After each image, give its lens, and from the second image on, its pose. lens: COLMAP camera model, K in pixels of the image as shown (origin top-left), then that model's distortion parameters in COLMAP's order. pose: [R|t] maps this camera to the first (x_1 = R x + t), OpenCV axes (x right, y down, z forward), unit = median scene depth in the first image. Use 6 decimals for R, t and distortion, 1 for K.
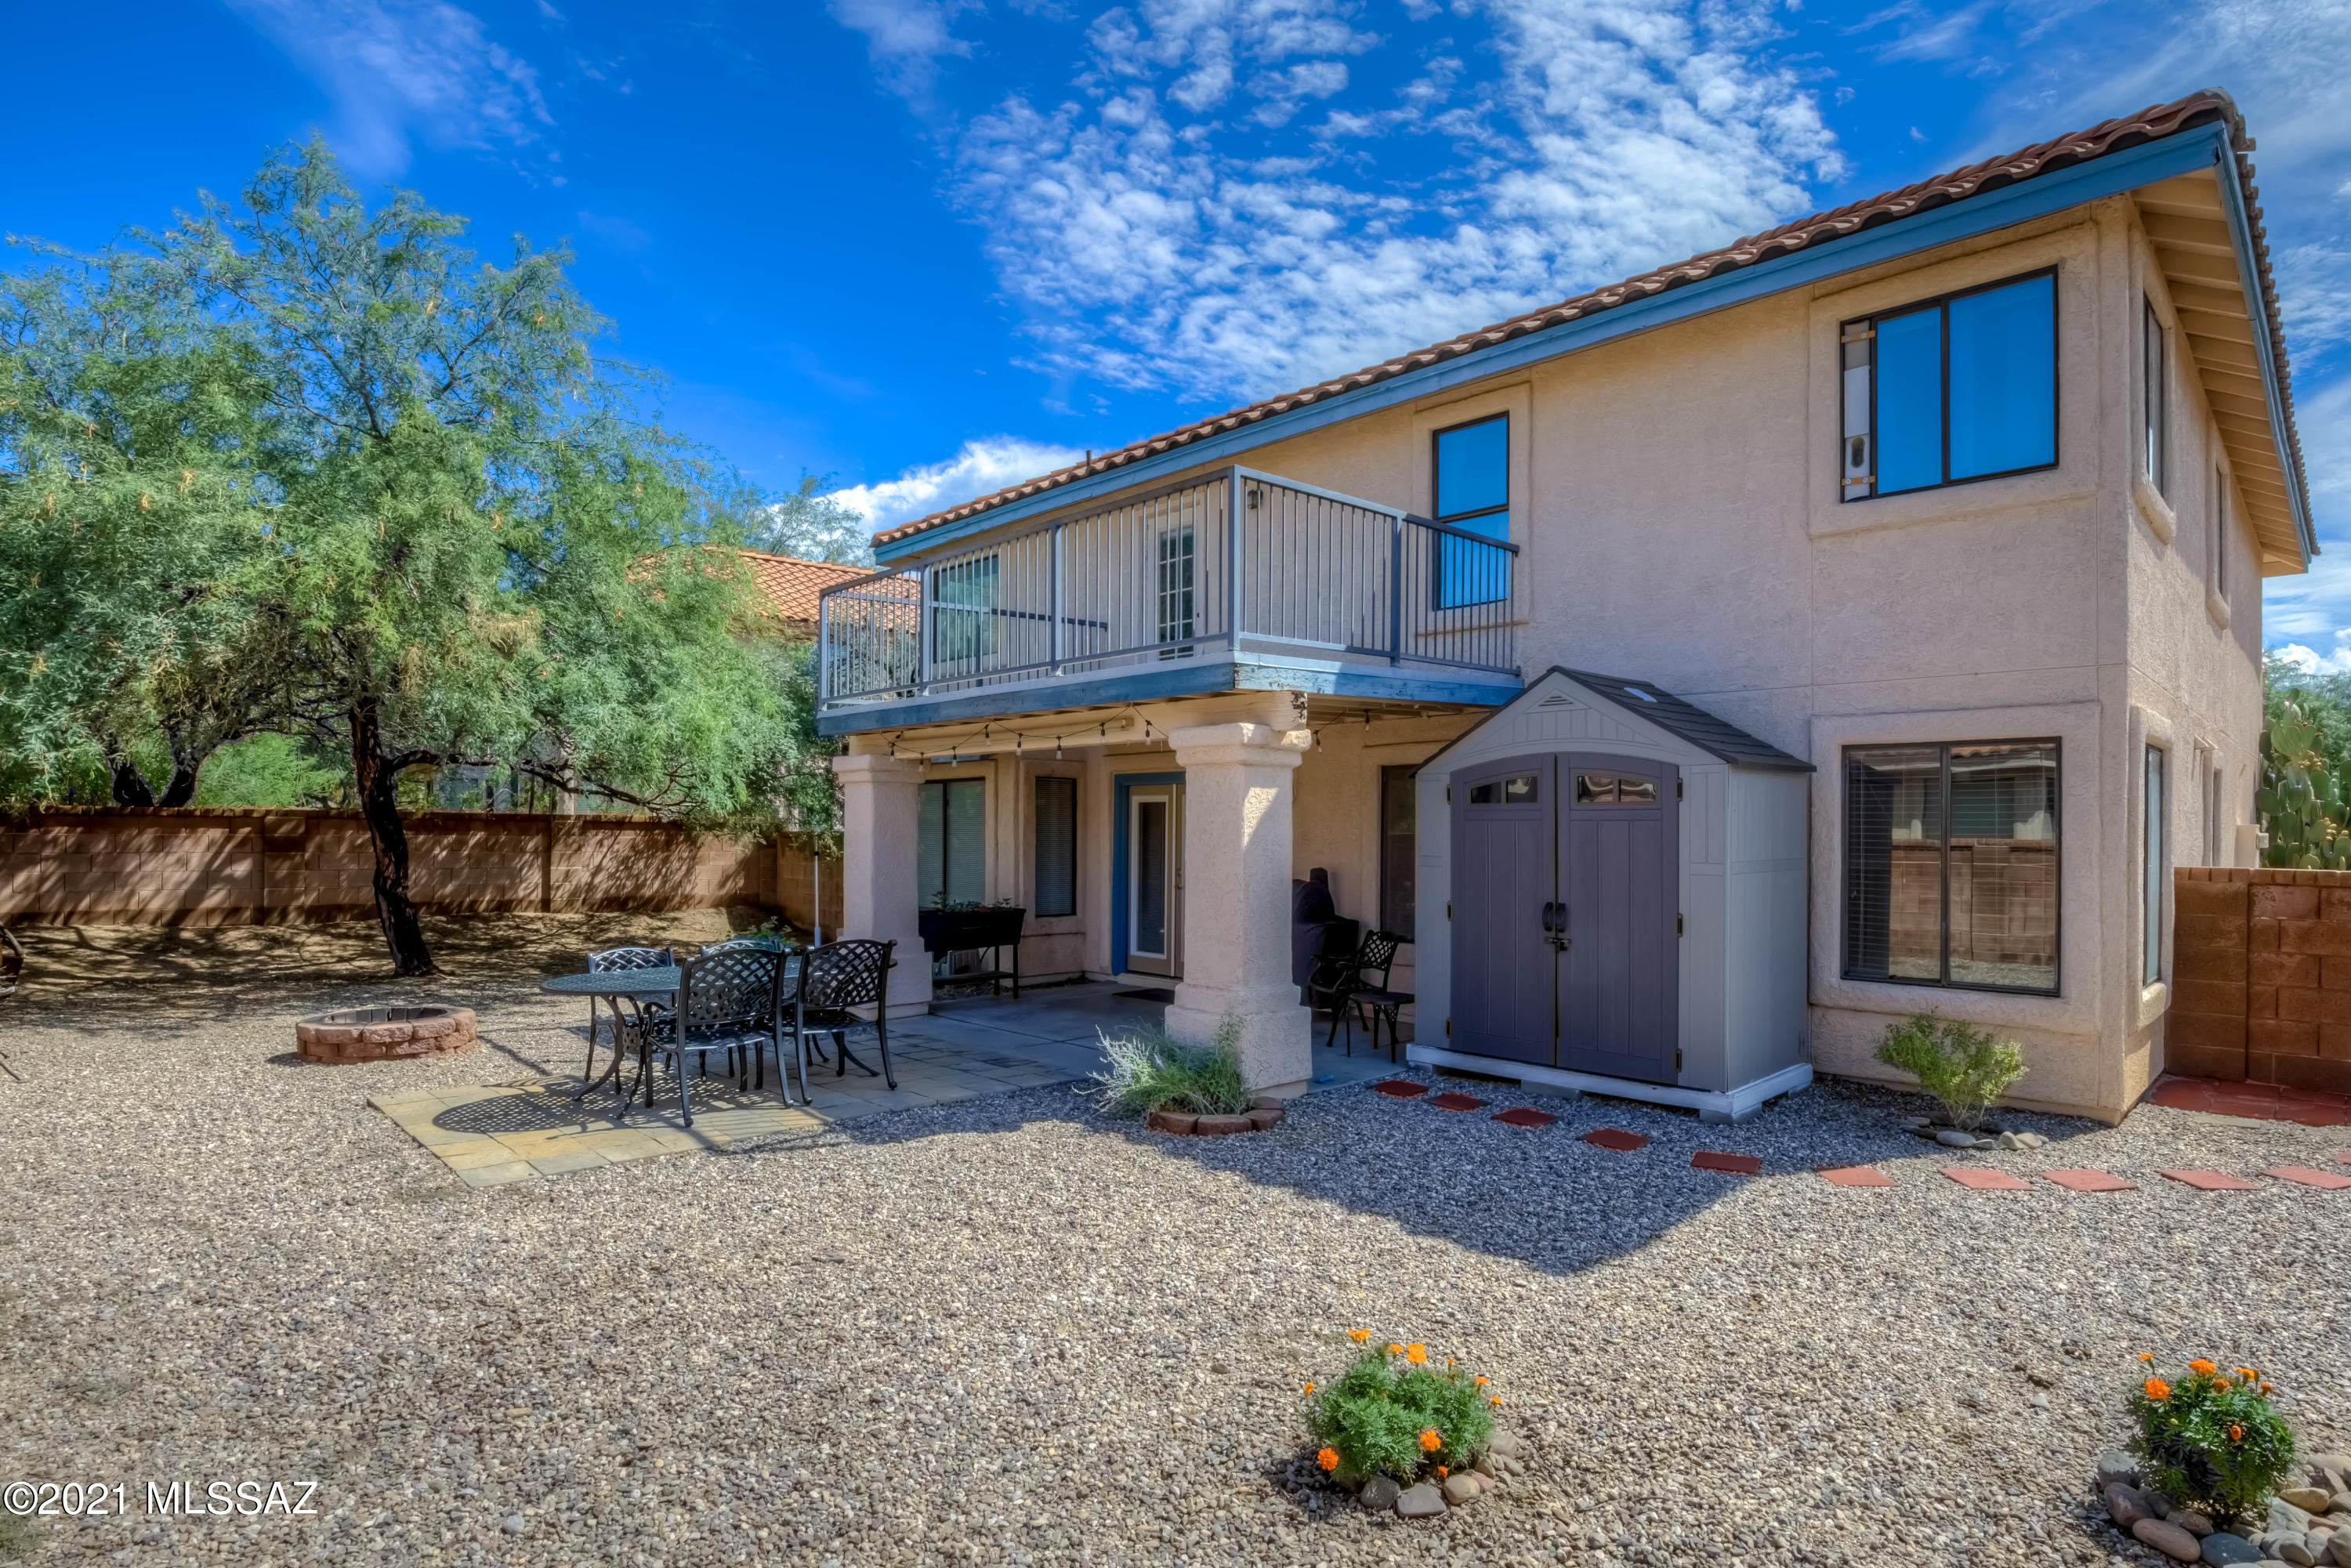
lens RADIAL K [[1201.3, 0, 1207.1], [0, 1201.3, 838.8], [0, 0, 1]] dist [-0.007997, 0.005276]
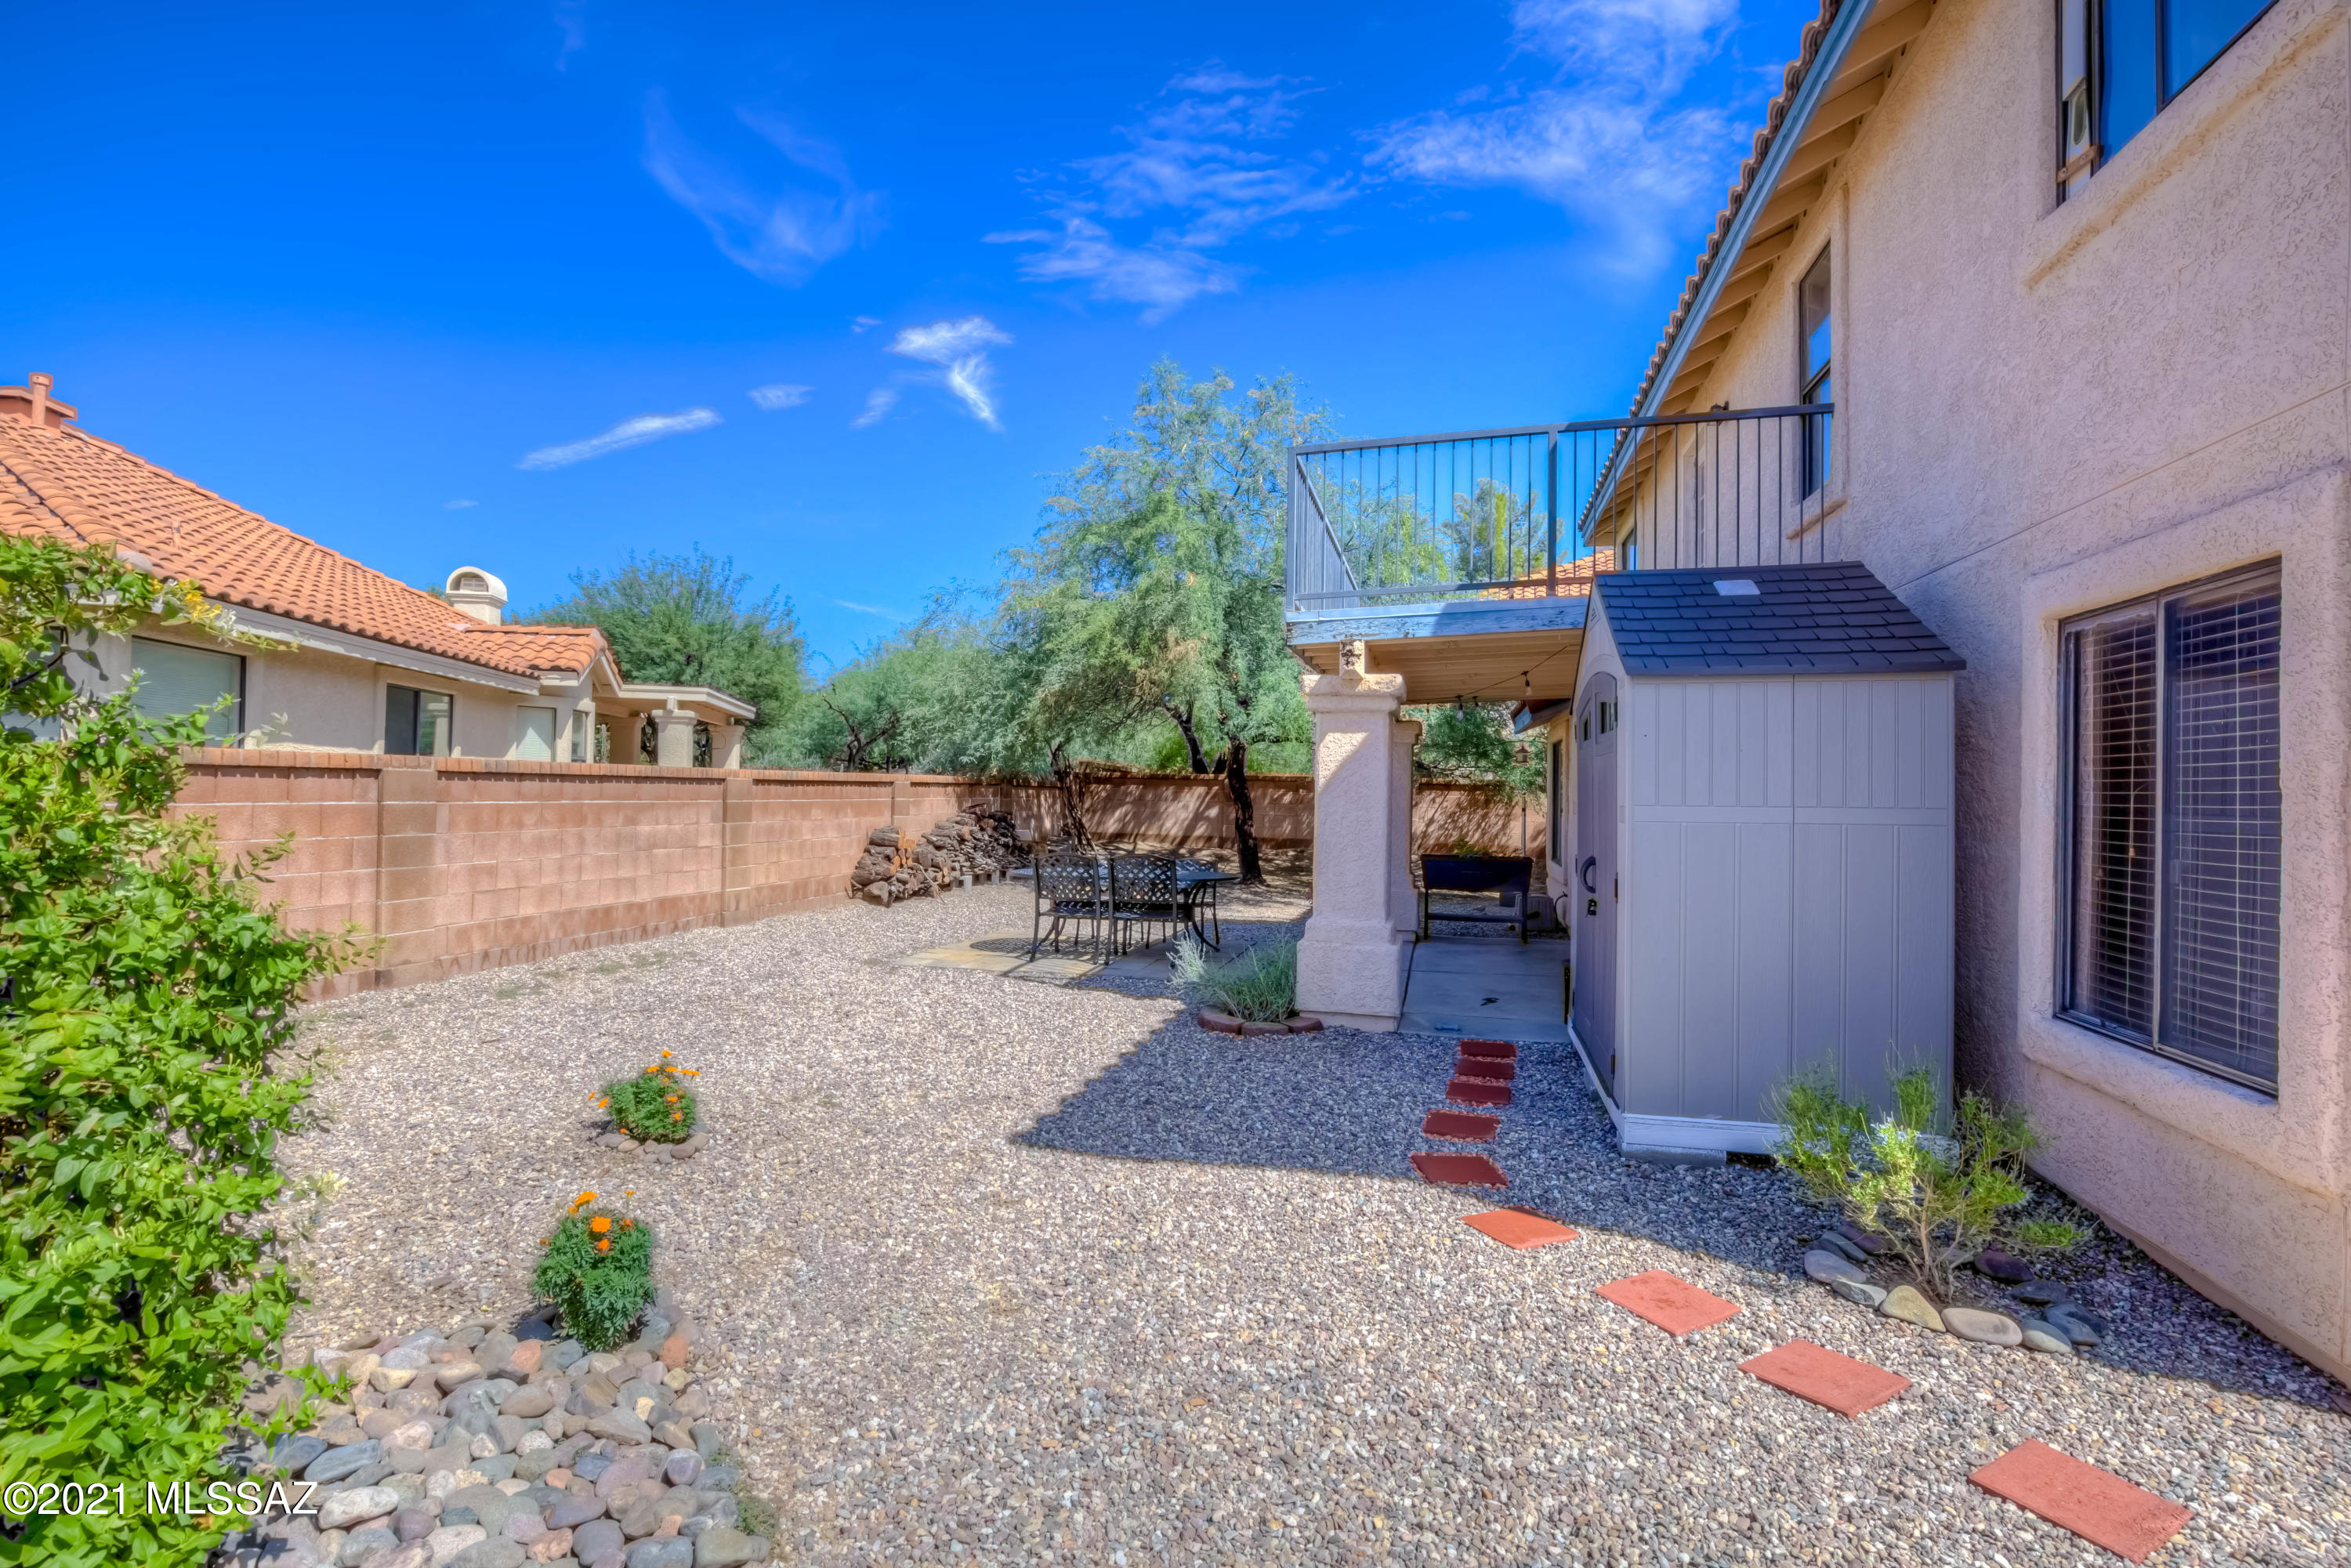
lens RADIAL K [[1104.9, 0, 1171.7], [0, 1104.9, 773.2], [0, 0, 1]] dist [-0.008199, 0.004430]
pose [[0.500294, -0.012444, -0.865766, 0.488900], [-0.019694, 0.999474, -0.025747, 0.013007], [0.865632, 0.029932, 0.499786, 0.223599]]
